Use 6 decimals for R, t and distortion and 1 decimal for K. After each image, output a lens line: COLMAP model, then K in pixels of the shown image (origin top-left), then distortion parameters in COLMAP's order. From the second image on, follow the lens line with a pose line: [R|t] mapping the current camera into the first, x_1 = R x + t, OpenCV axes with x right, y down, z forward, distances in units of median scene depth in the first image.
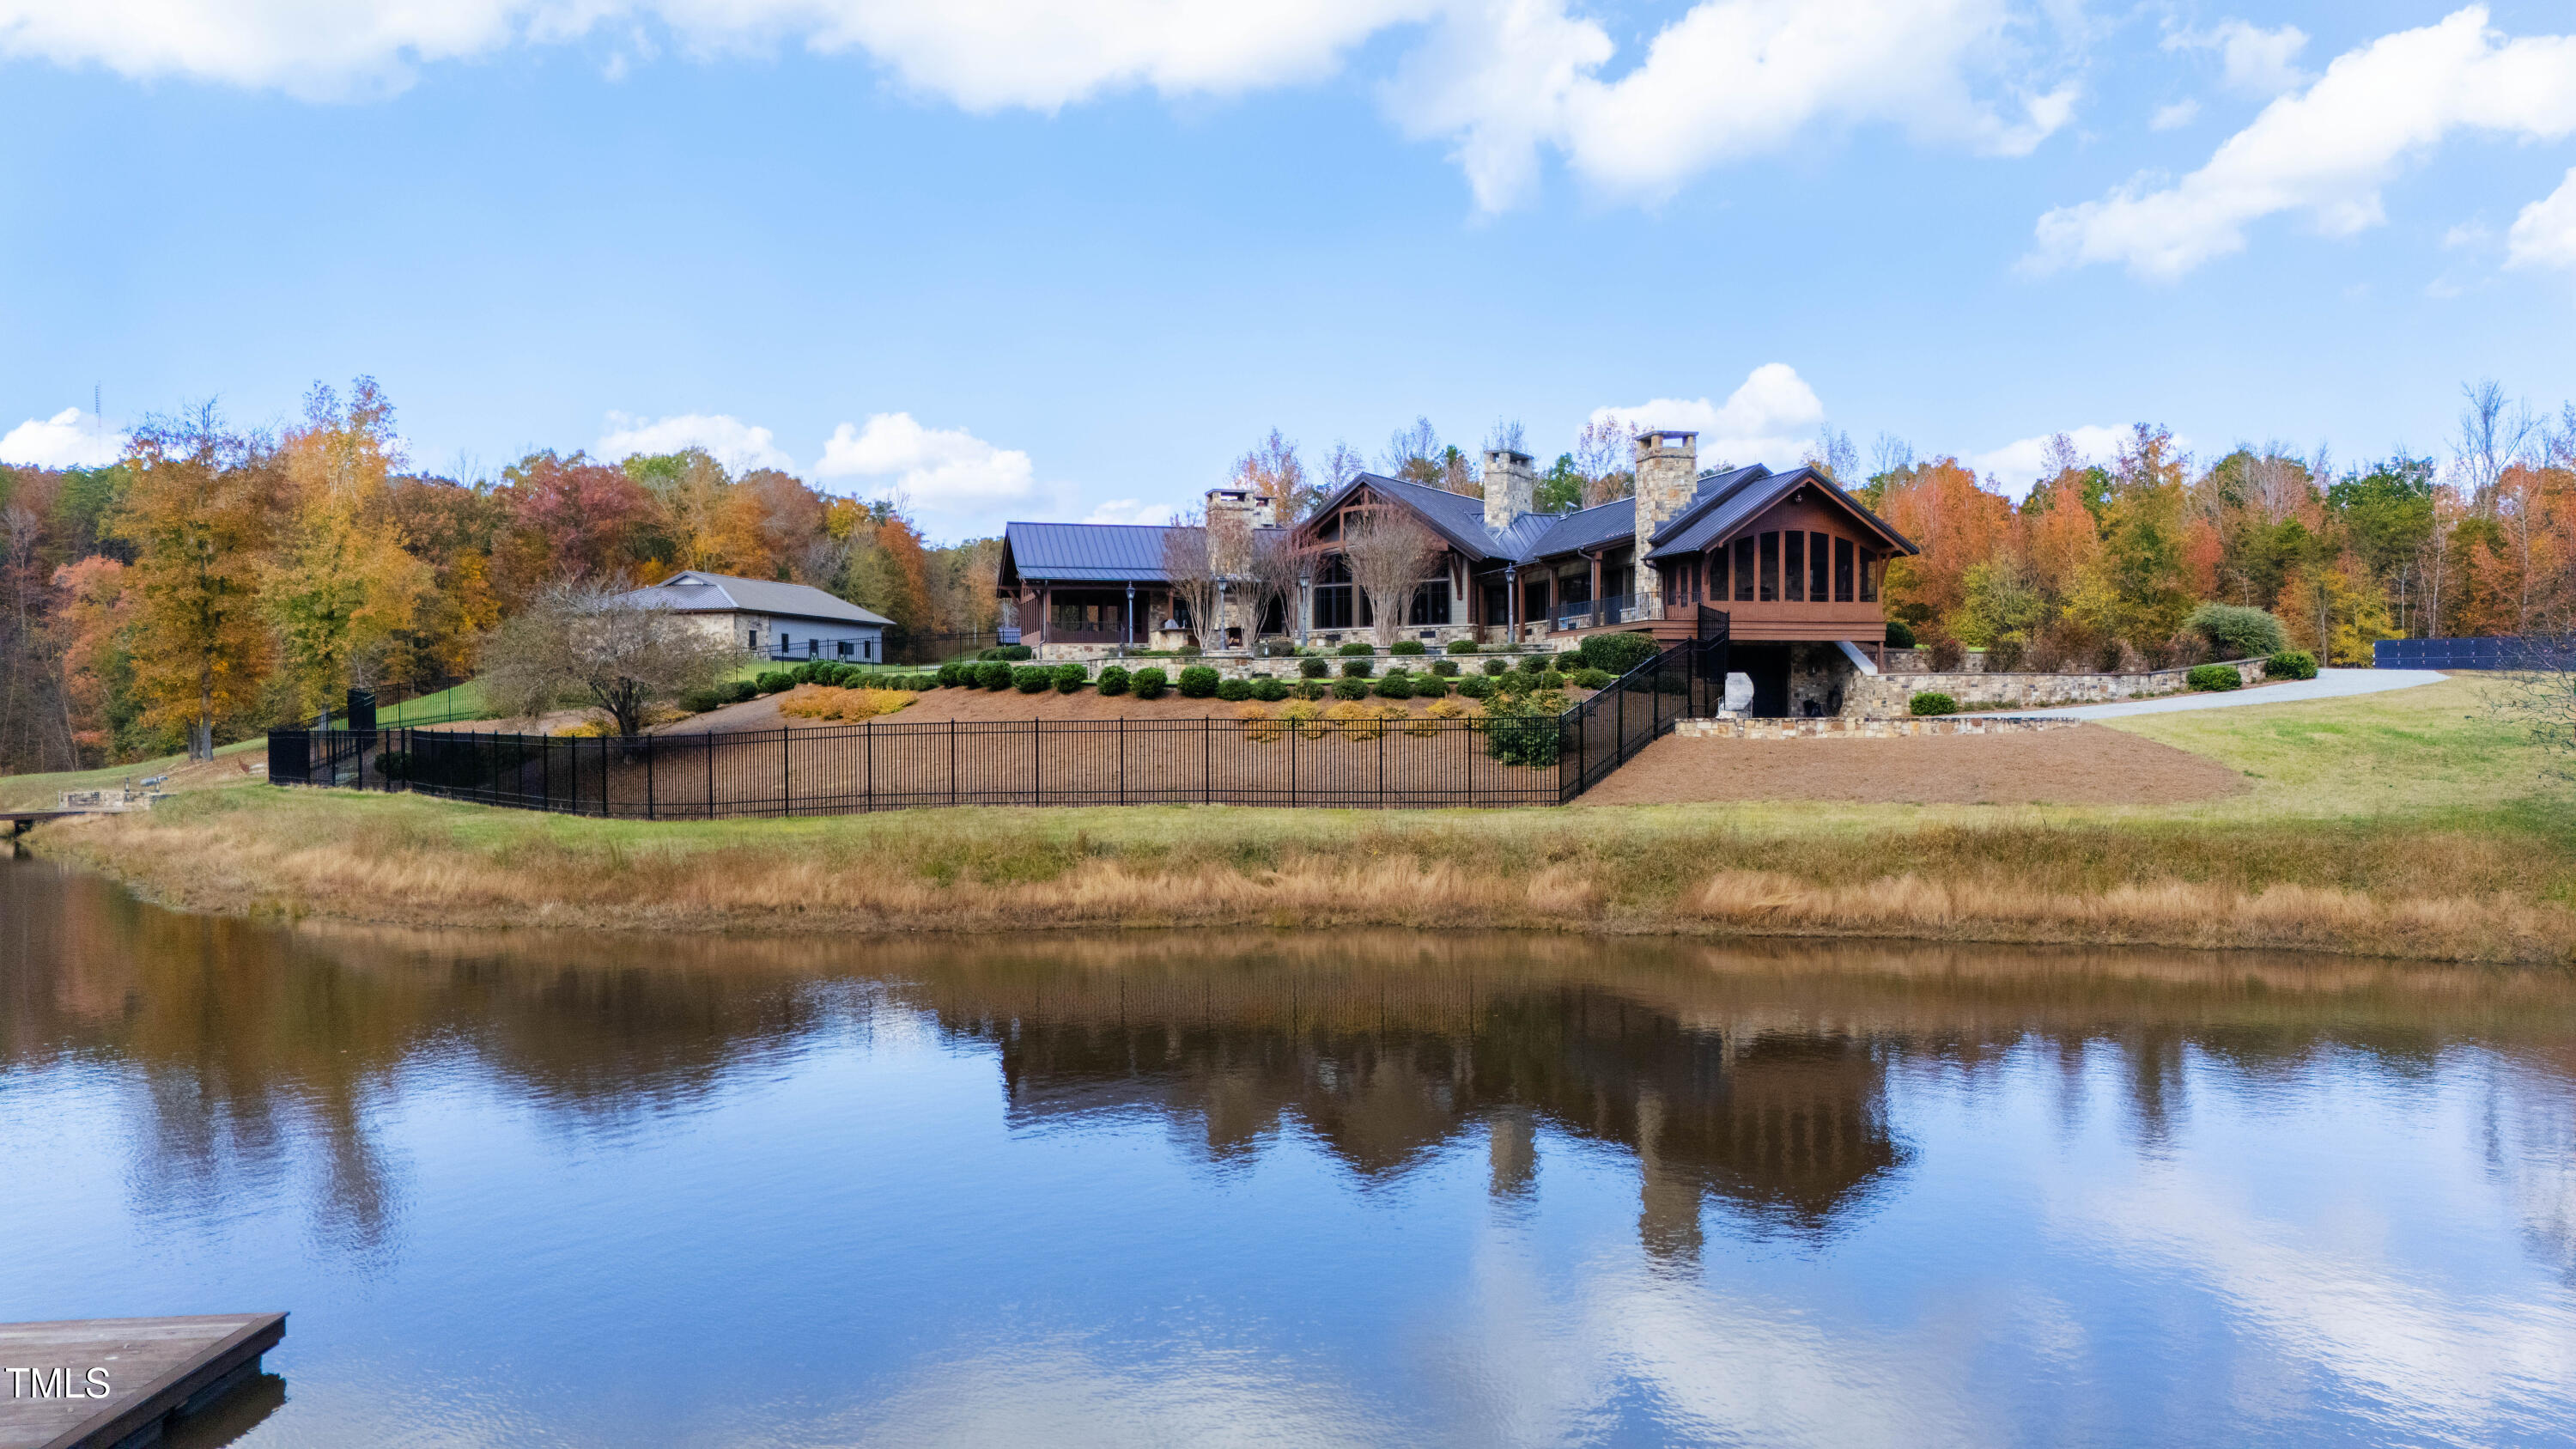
lens RADIAL K [[1901.5, 0, 1292.1], [0, 1901.5, 705.8], [0, 0, 1]] dist [0.064553, -0.058774]
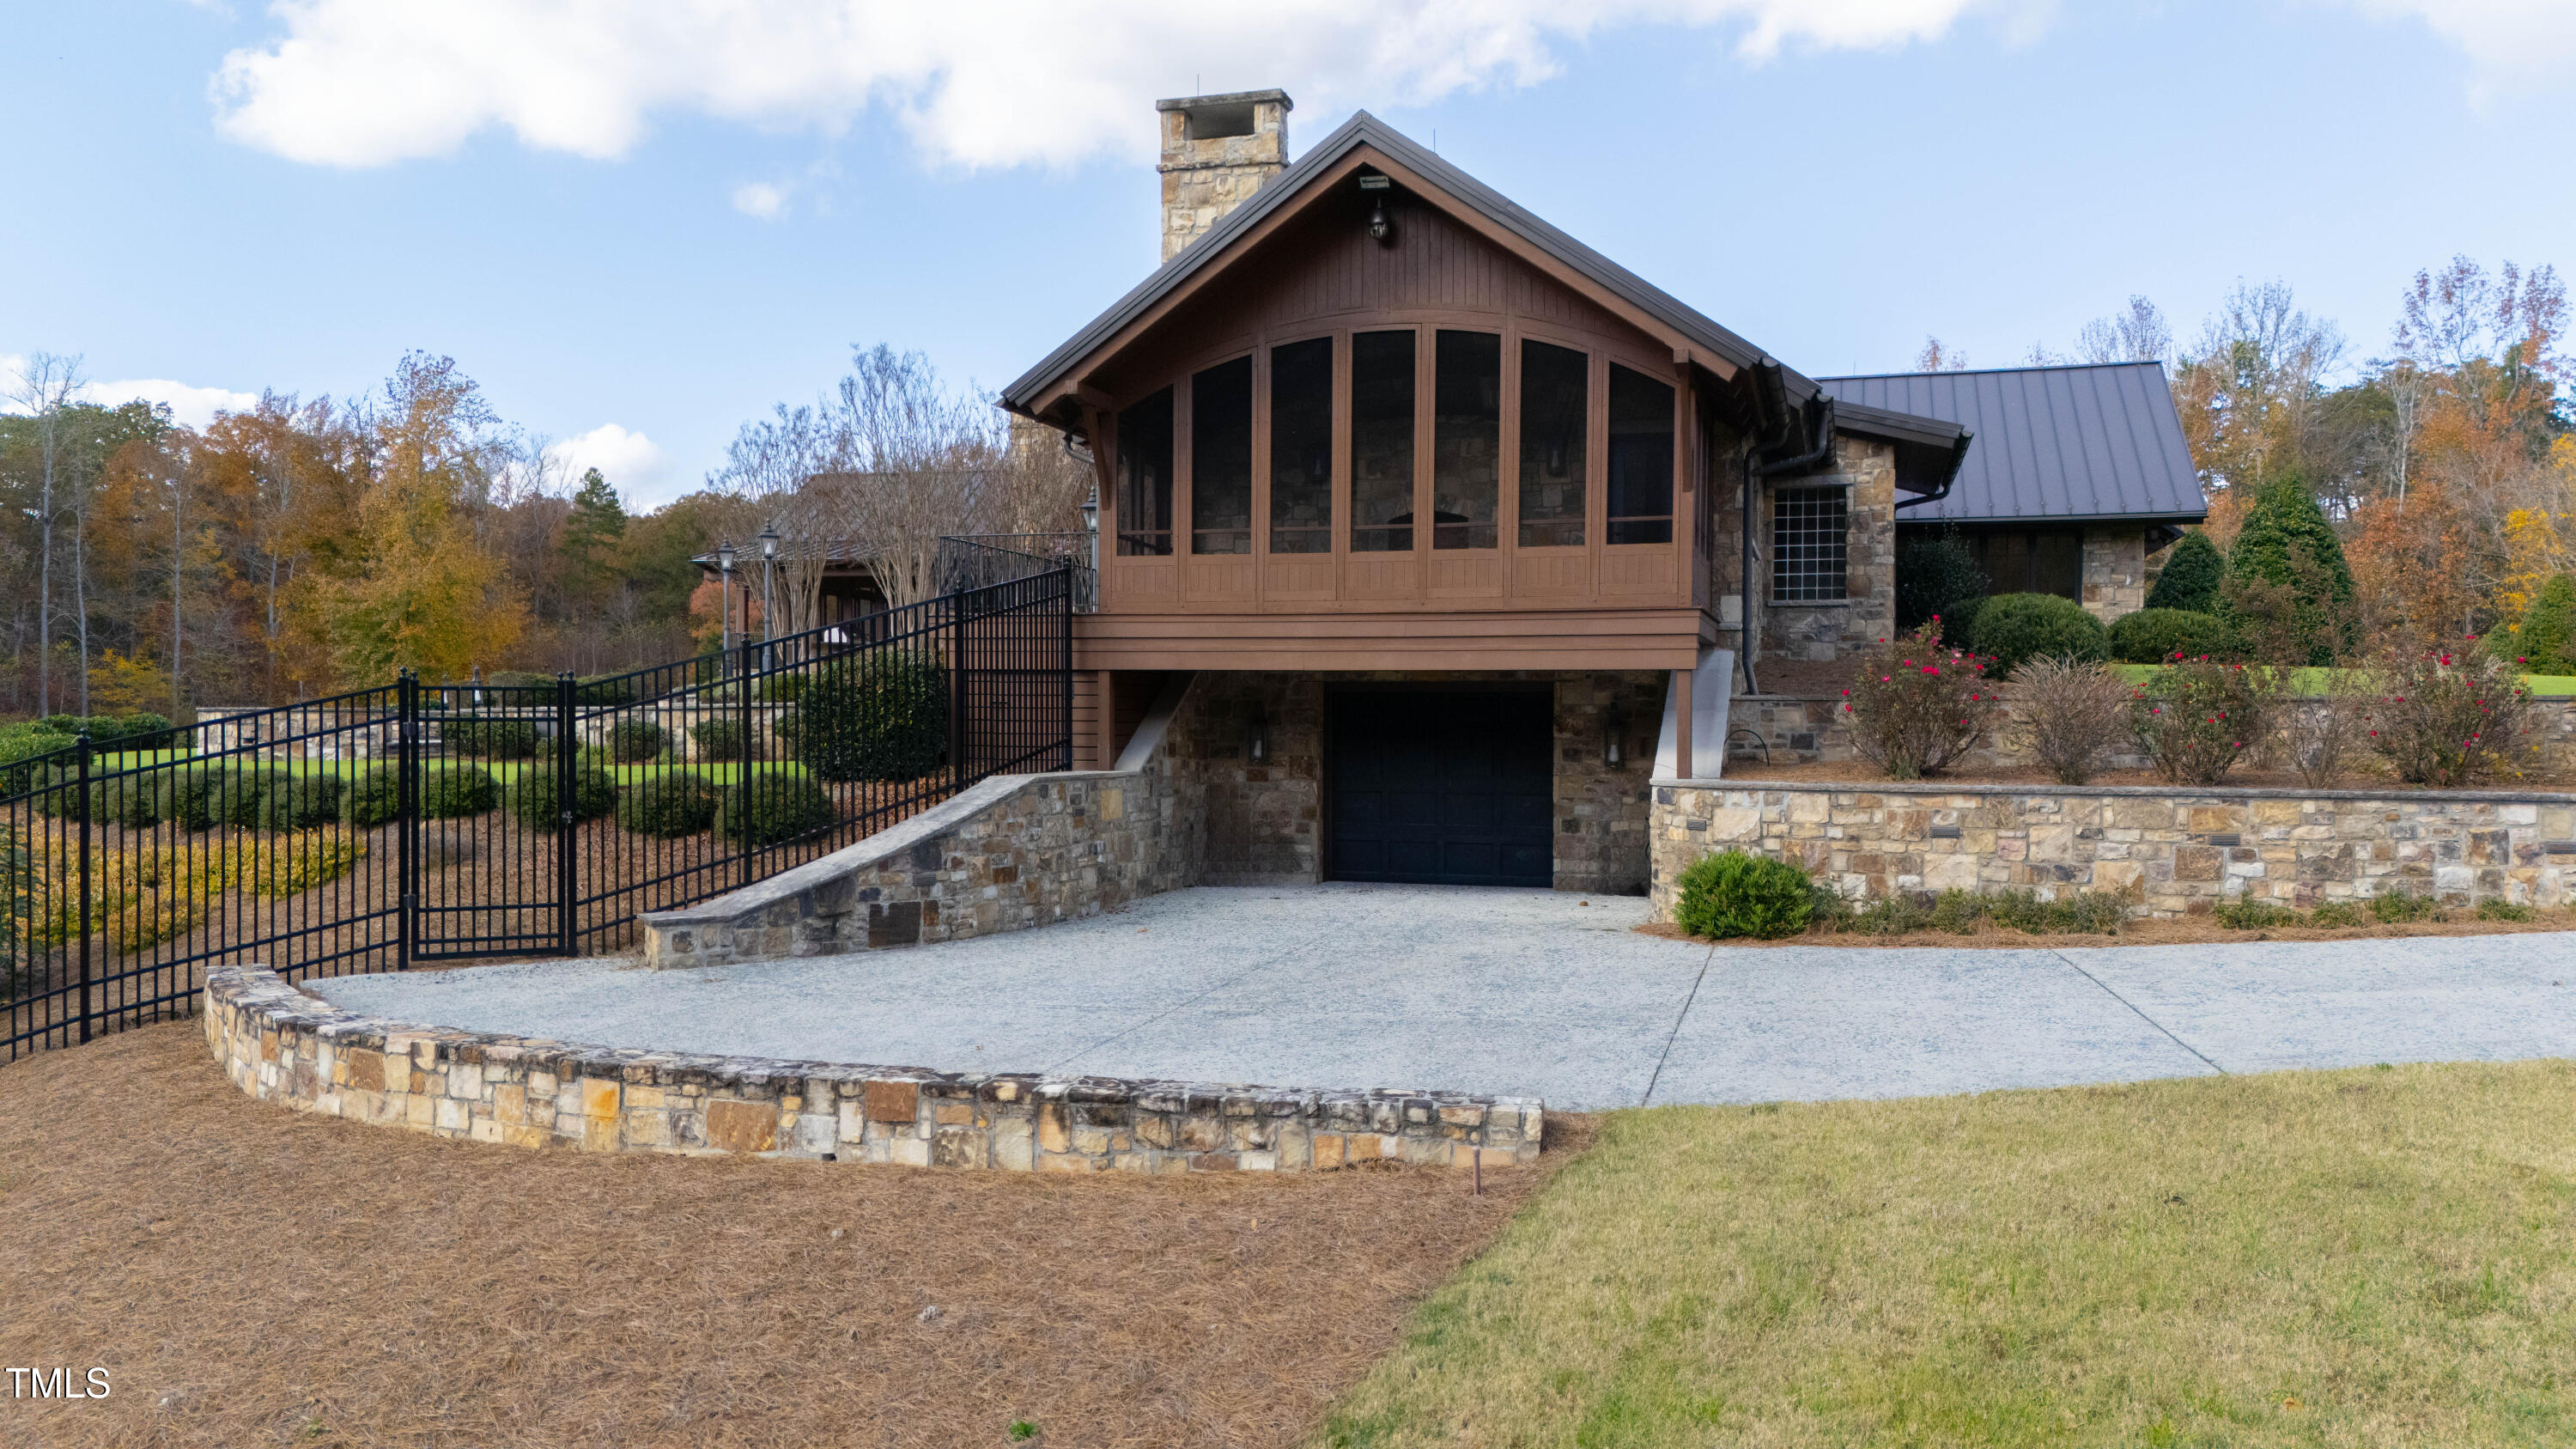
lens RADIAL K [[1901.5, 0, 1286.5], [0, 1901.5, 730.9], [0, 0, 1]] dist [0.064553, -0.058774]
pose [[0.851173, 0.012620, -0.524733, 0.415648], [-0.006220, 0.999883, 0.013957, -0.028105], [0.524848, -0.008616, 0.851152, 0.711390]]
